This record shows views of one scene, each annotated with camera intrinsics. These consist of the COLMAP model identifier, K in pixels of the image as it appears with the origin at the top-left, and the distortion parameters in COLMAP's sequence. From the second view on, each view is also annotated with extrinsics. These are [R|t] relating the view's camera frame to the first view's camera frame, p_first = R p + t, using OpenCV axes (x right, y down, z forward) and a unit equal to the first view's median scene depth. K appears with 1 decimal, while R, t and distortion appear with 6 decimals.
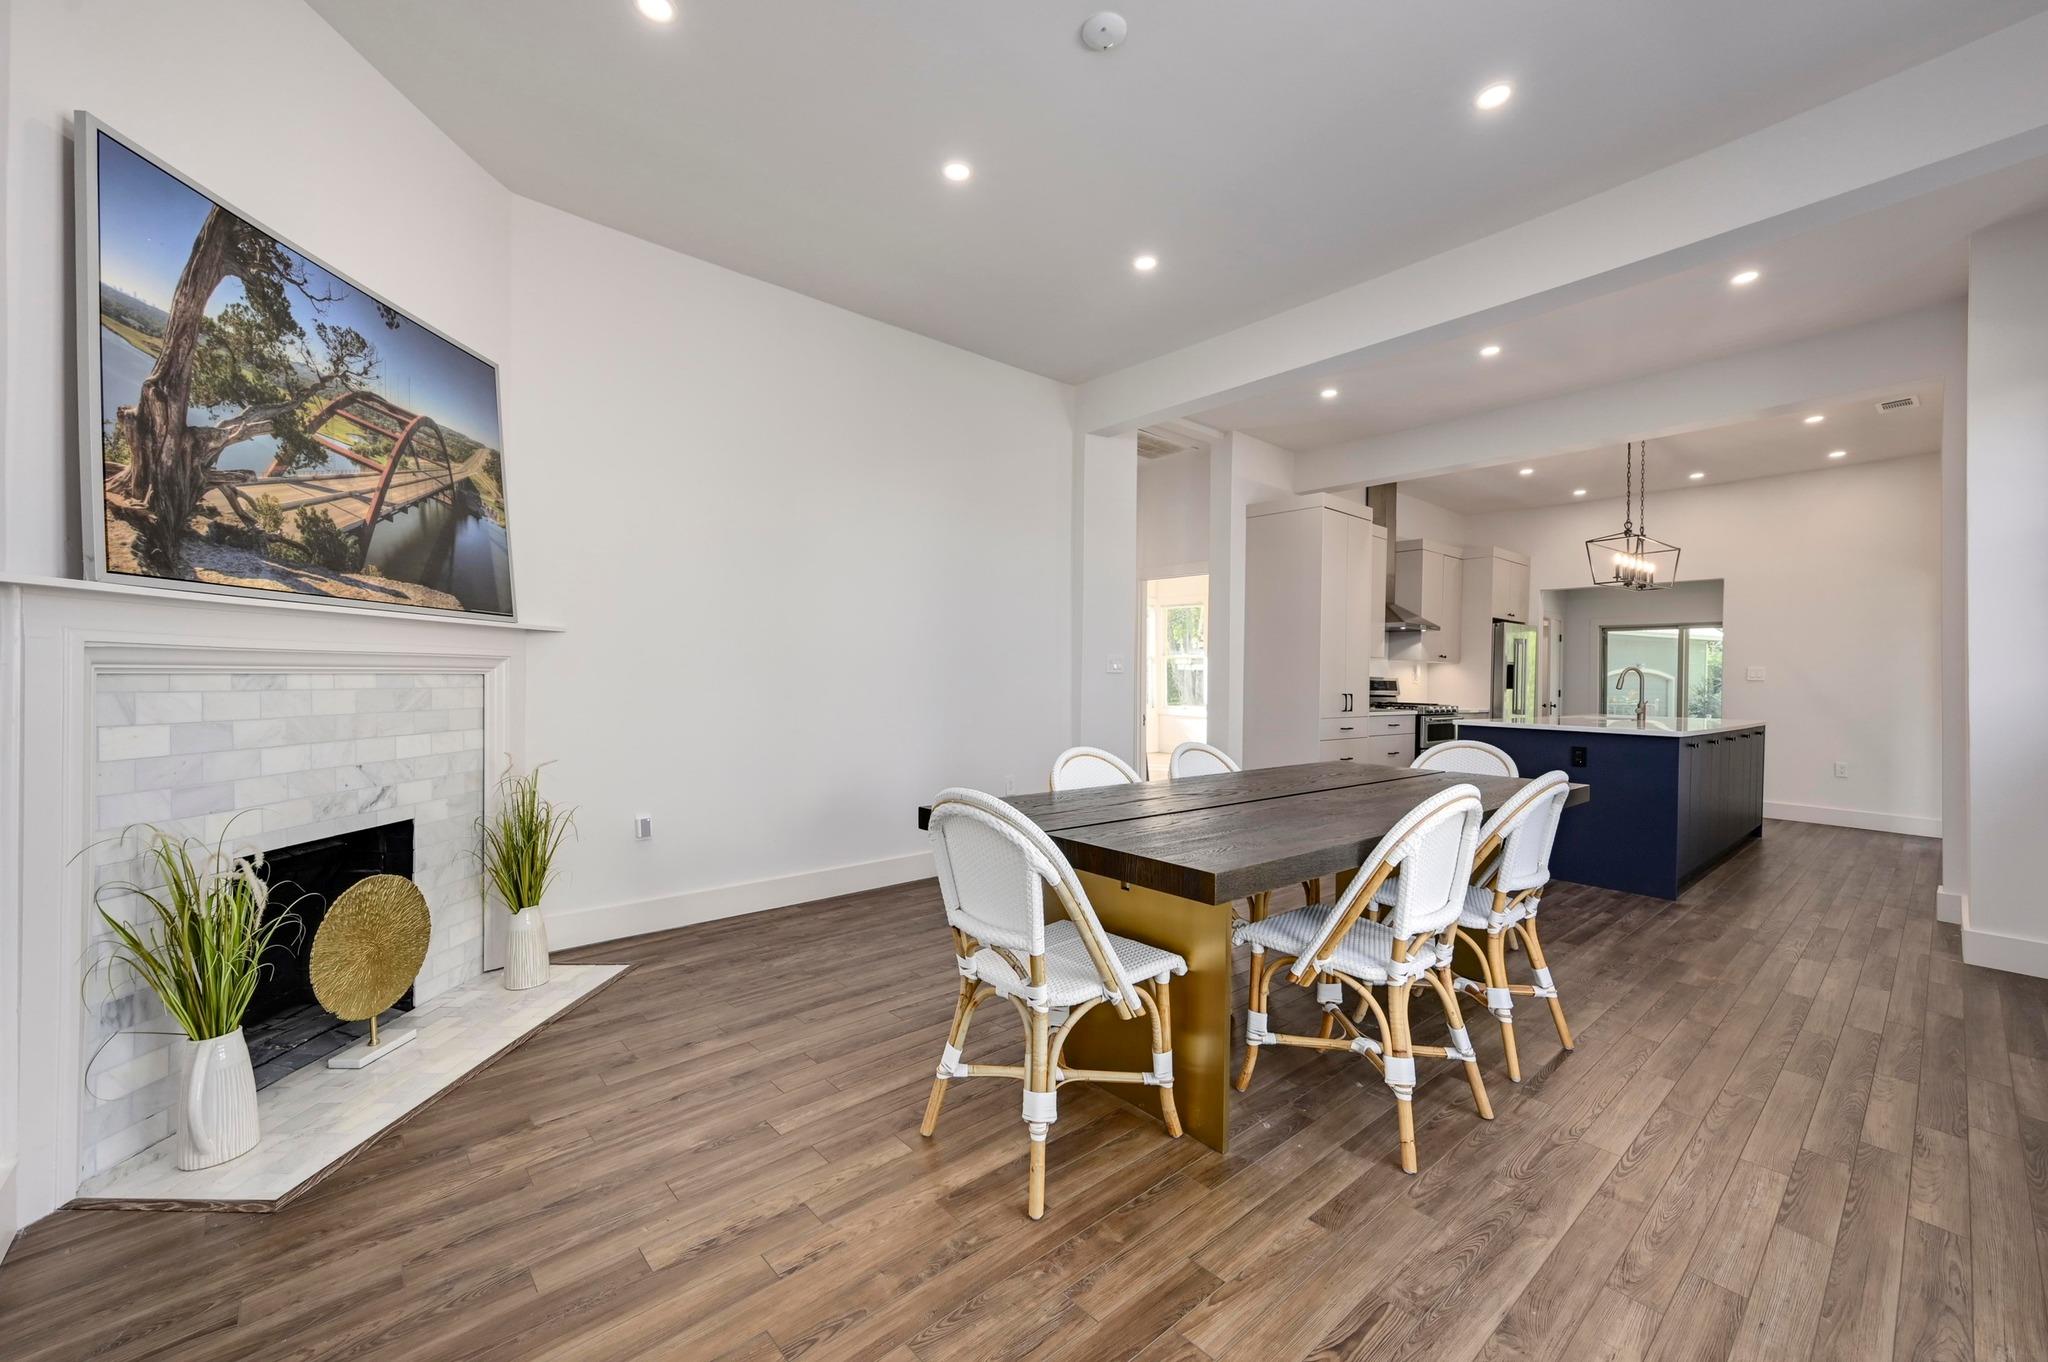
lens RADIAL K [[739.0, 0, 1002.4], [0, 739.0, 681.5], [0, 0, 1]] dist [0.002066, 0.000314]
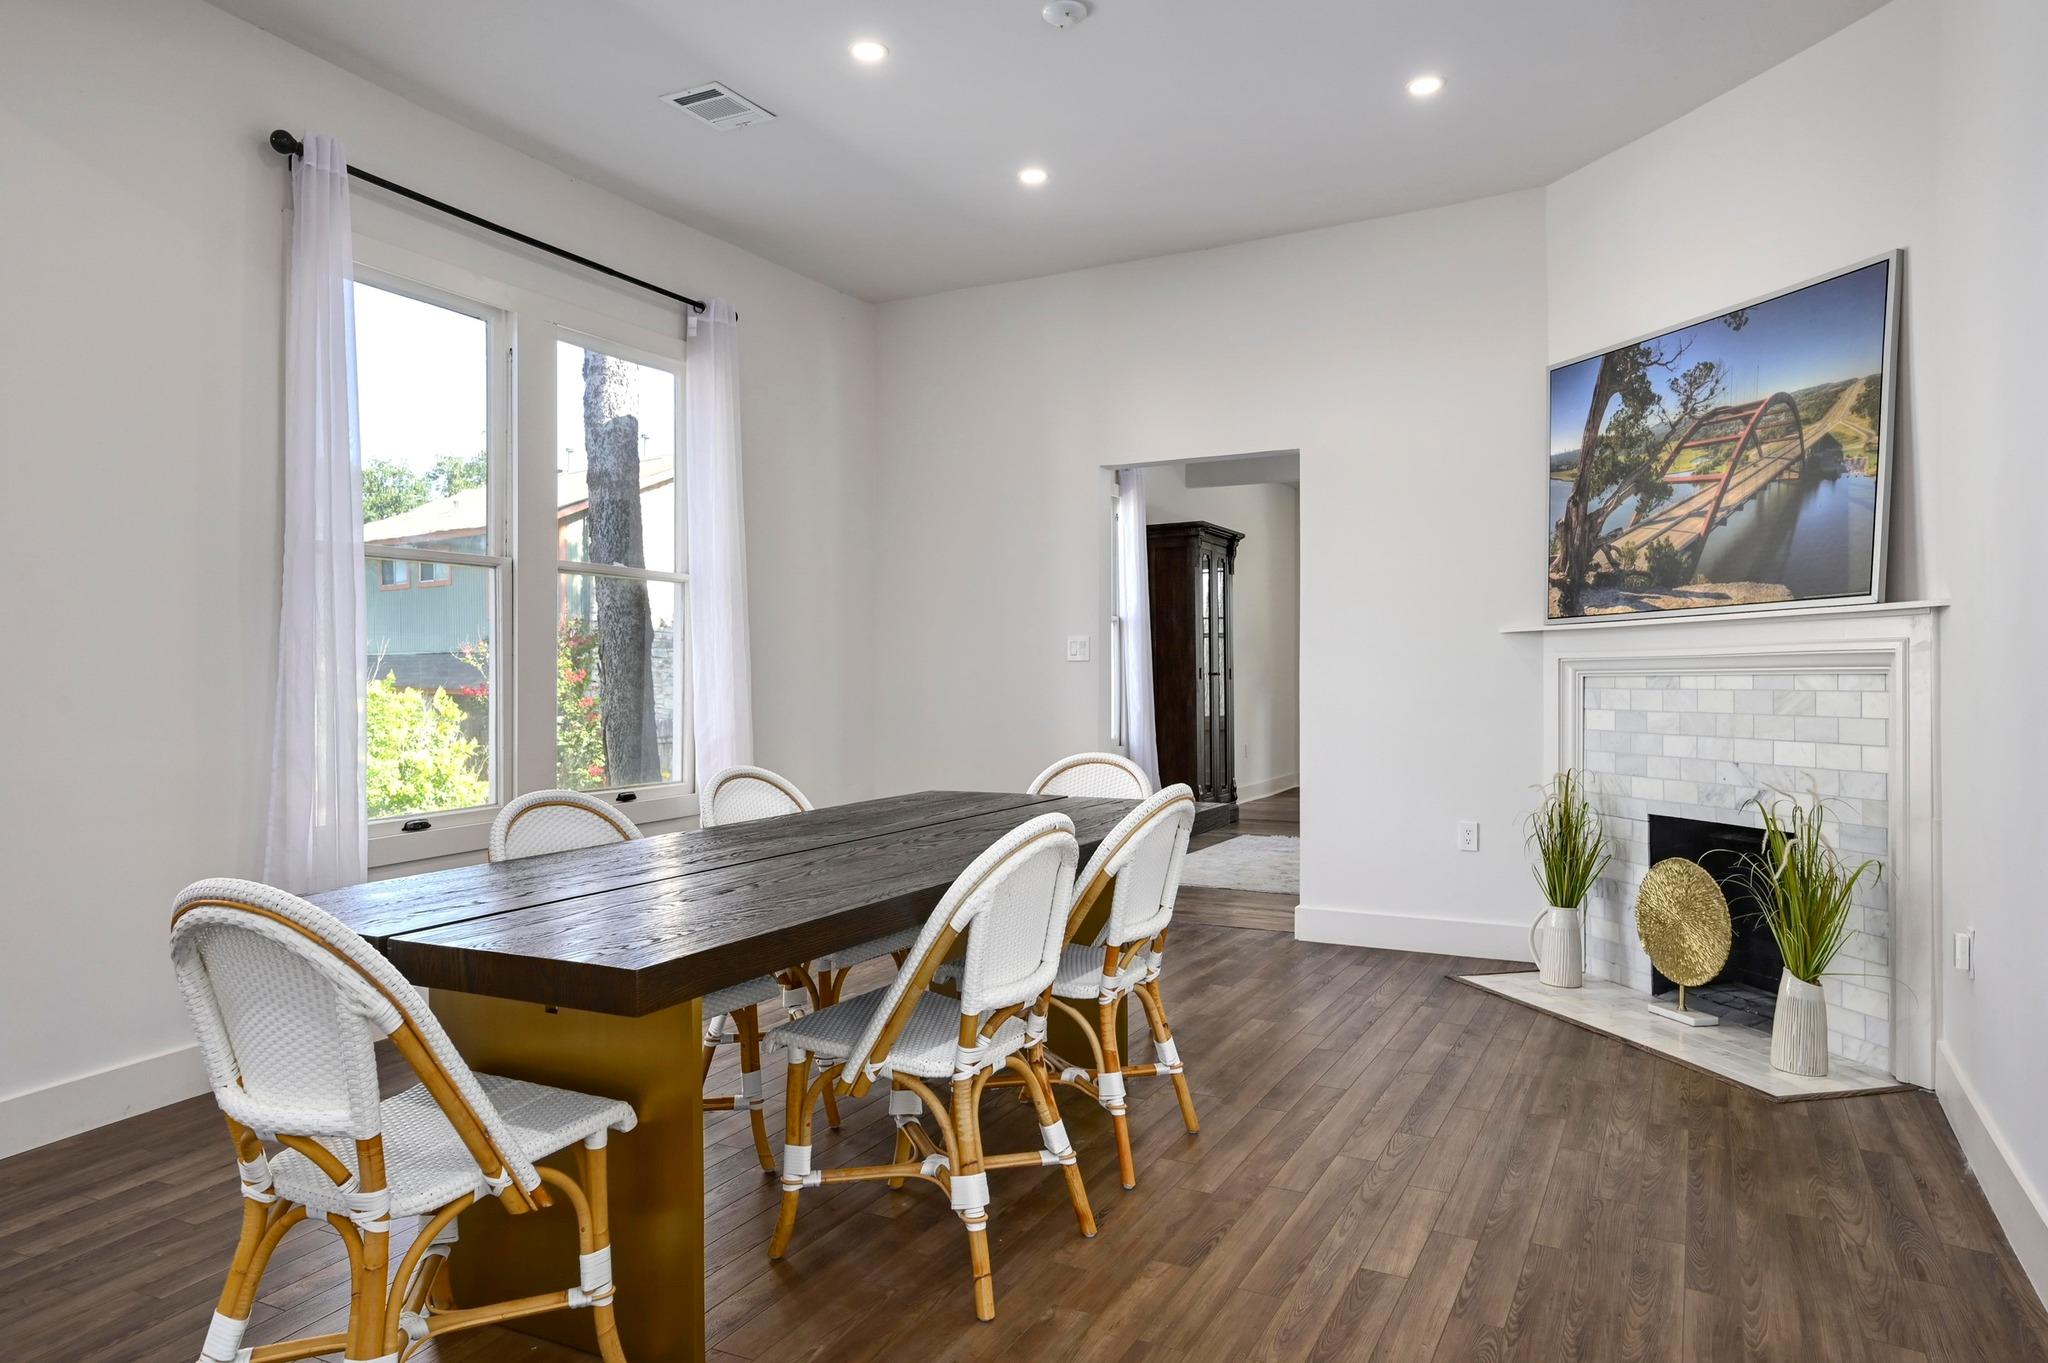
lens RADIAL K [[1293.5, 0, 1020.5], [0, 1293.5, 691.8], [0, 0, 1]] dist [0.004145, 0.001161]
pose [[-0.927406, -0.002523, -0.374048, 0.795897], [-0.005477, 0.999962, 0.006835, 0.007231], [0.374017, 0.008387, -0.927384, 2.462065]]
